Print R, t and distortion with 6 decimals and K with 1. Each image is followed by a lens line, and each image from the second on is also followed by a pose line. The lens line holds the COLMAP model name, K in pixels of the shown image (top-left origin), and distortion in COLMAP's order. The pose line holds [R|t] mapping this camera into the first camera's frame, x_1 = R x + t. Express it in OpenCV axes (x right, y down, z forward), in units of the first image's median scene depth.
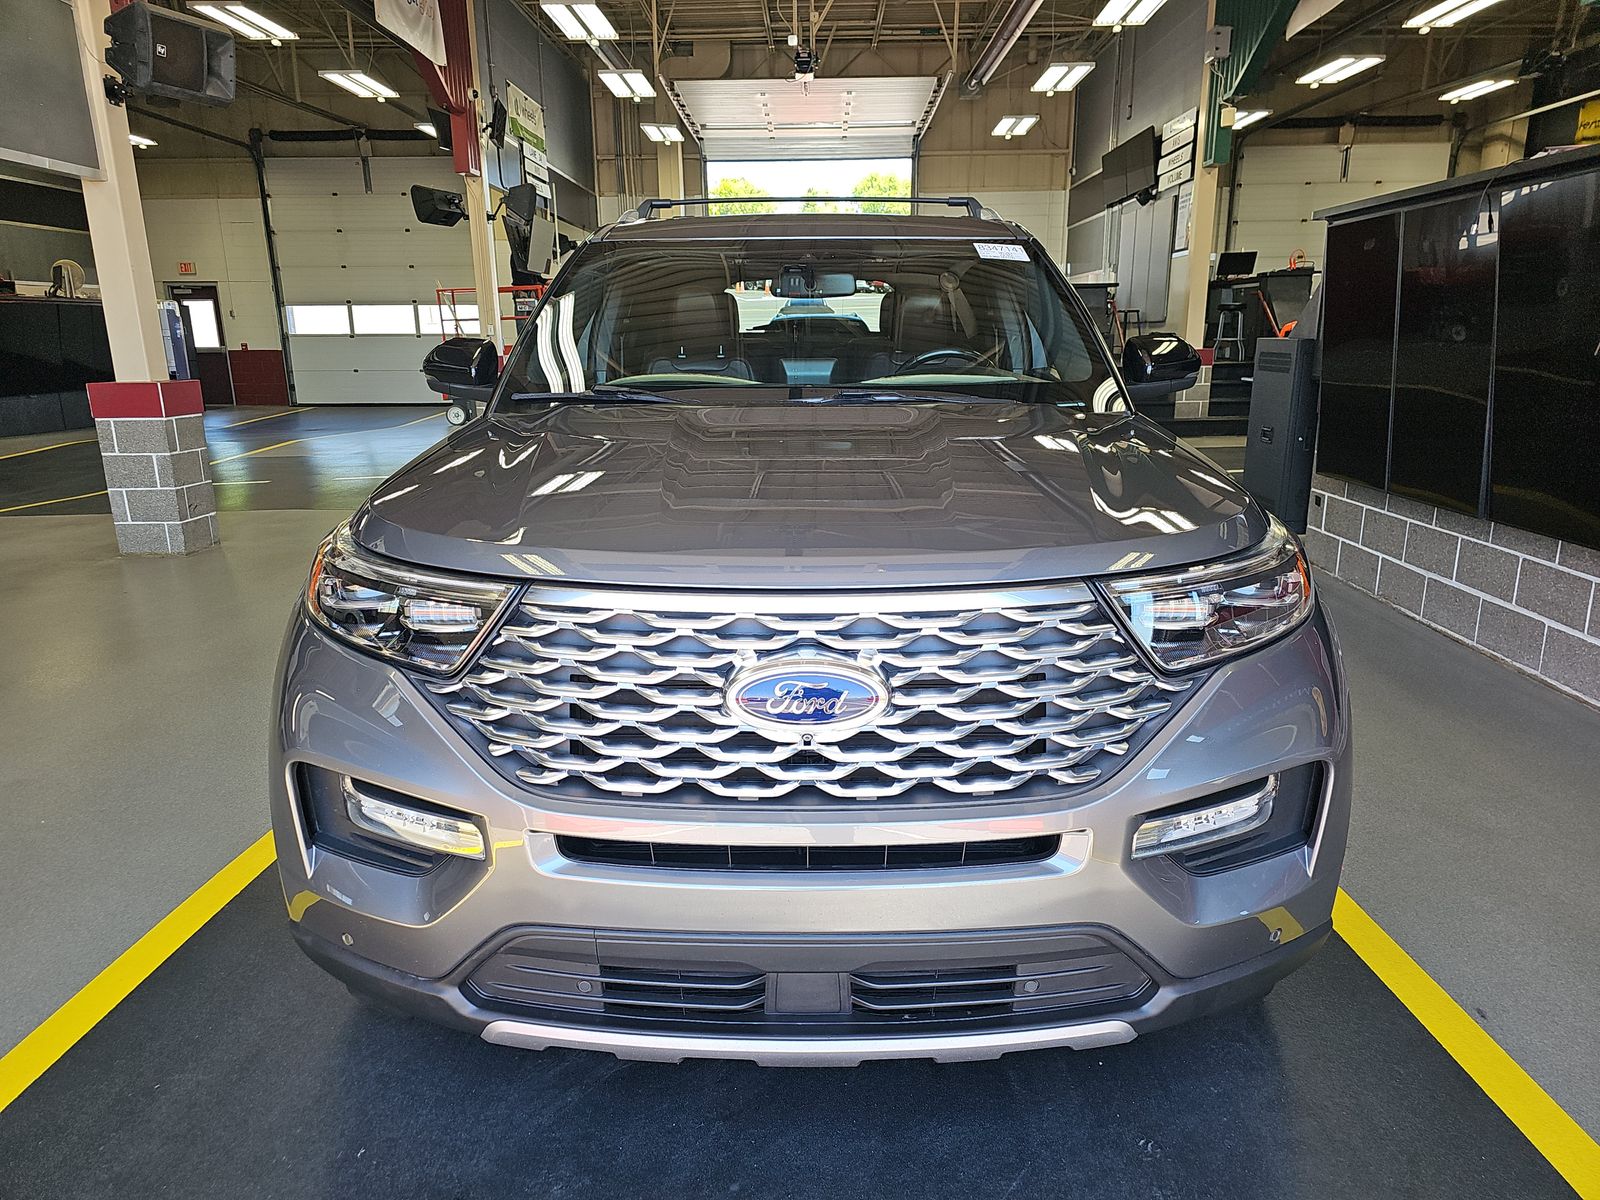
lens RADIAL K [[1048.4, 0, 798.7], [0, 1048.4, 601.0], [0, 0, 1]] dist [0.014349, -0.007534]
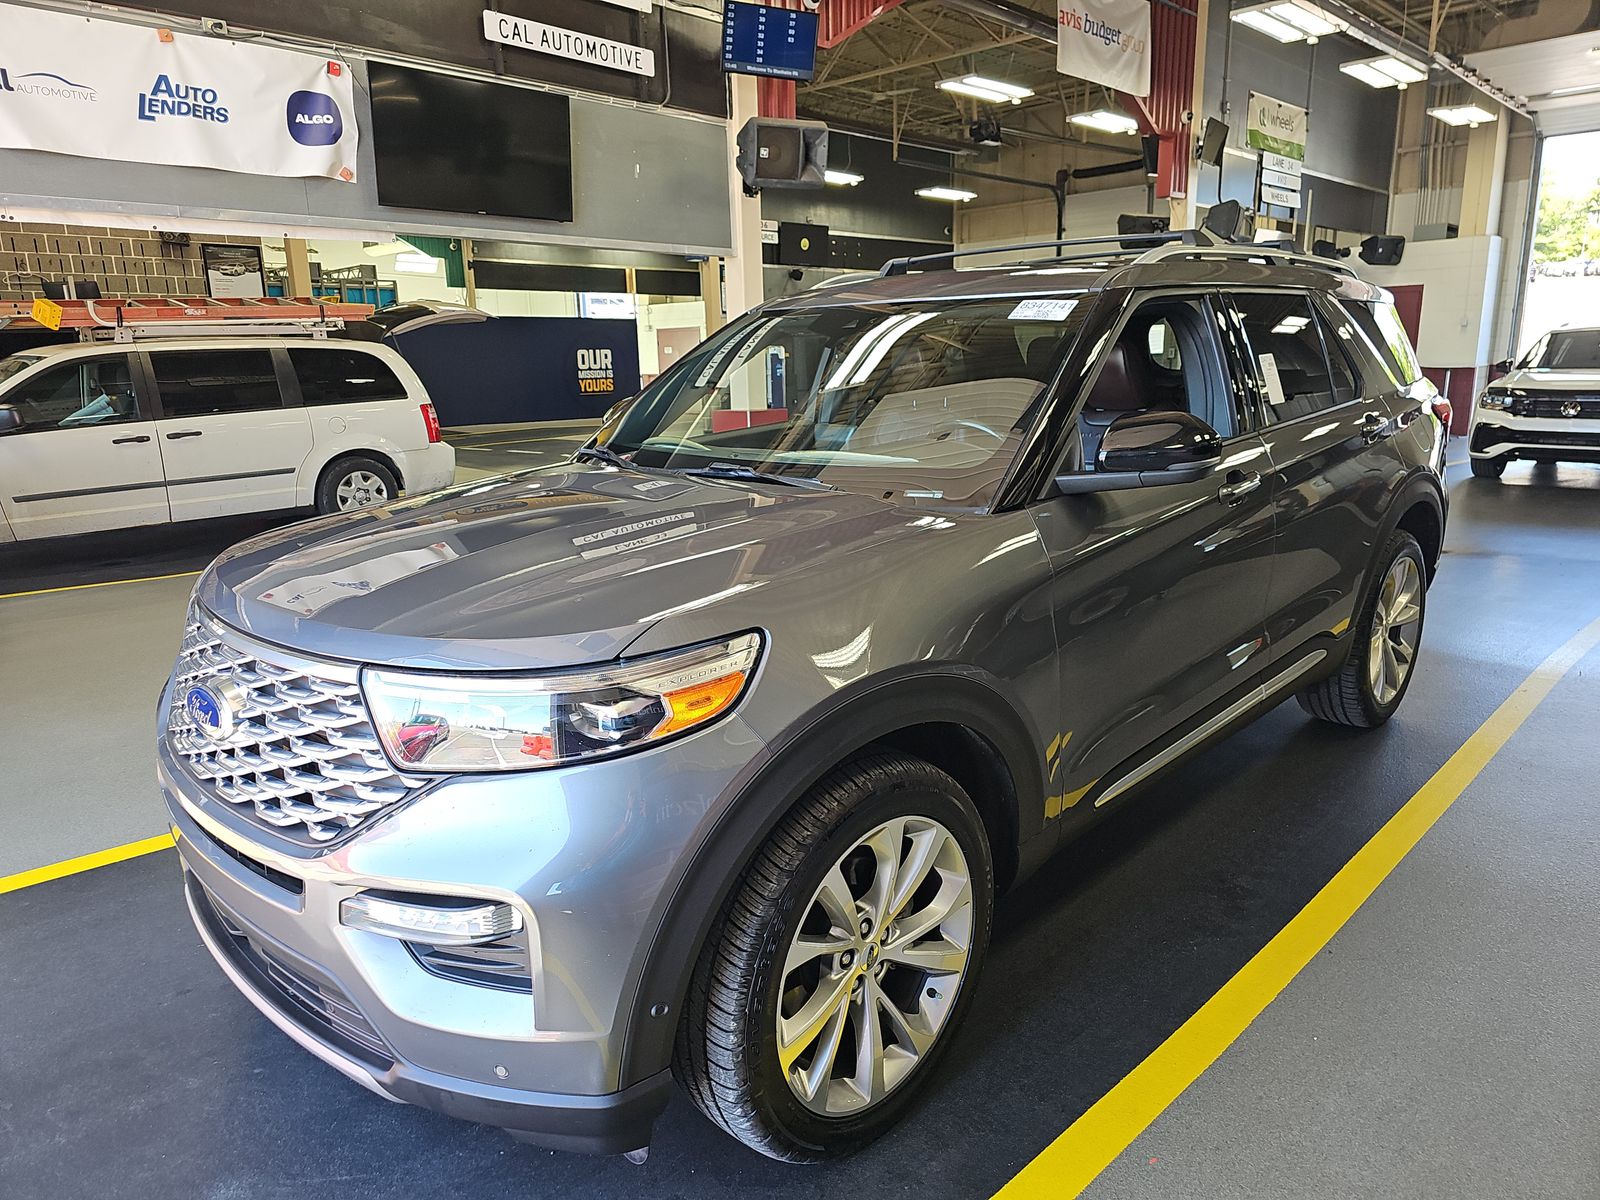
lens RADIAL K [[1048.4, 0, 796.7], [0, 1048.4, 597.3], [0, 0, 1]] dist [0.014349, -0.007534]
pose [[0.730328, 0.141620, -0.668255, 0.147349], [-0.151738, 0.987466, 0.043436, -0.022886], [0.666030, 0.069678, 0.742663, 0.052389]]
